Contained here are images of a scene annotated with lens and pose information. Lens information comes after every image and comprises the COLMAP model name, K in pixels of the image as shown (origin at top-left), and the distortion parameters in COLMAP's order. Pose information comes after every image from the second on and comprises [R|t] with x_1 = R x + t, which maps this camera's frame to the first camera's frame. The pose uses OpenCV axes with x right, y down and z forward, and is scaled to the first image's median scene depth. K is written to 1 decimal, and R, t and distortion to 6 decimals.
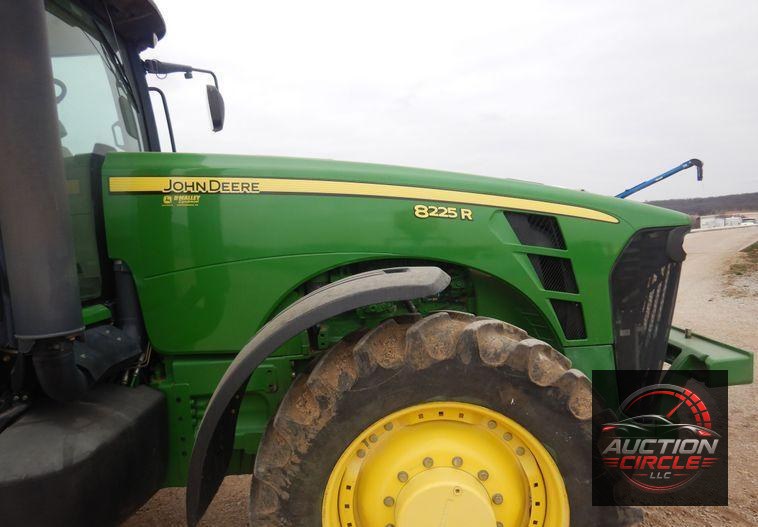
lens RADIAL K [[532.2, 0, 370.8], [0, 532.2, 279.3], [0, 0, 1]] dist [0.014158, 0.008764]
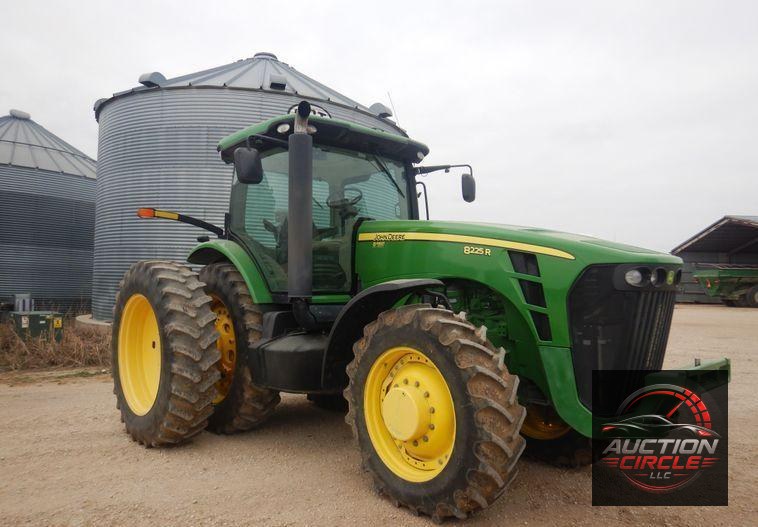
lens RADIAL K [[532.2, 0, 386.2], [0, 532.2, 283.6], [0, 0, 1]] dist [0.014158, 0.008764]
pose [[0.669130, 0.051266, -0.741375, 1.114565], [-0.121622, 0.991721, -0.041193, 0.070175], [0.733125, 0.117731, 0.669826, -0.263429]]
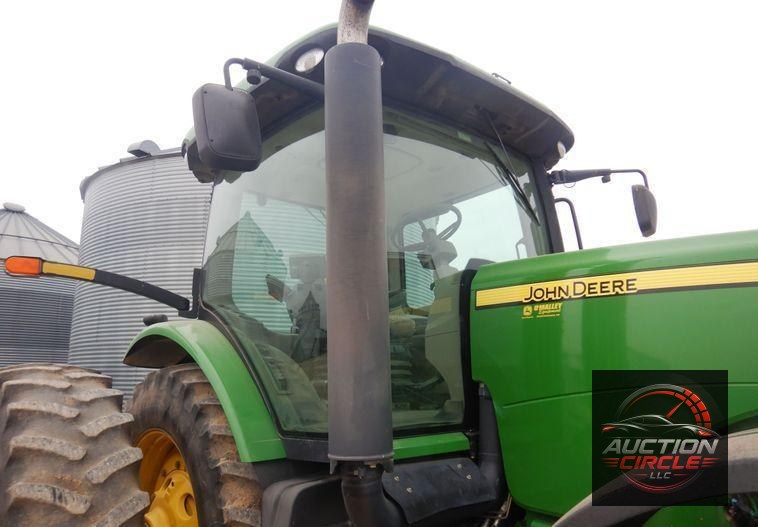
lens RADIAL K [[532.2, 0, 387.2], [0, 532.2, 294.8], [0, 0, 1]] dist [0.014158, 0.008764]
pose [[0.656428, -0.081039, -0.750023, 0.095380], [-0.091150, 0.978409, -0.185491, -0.001635], [0.748862, 0.190126, 0.634868, 0.314987]]
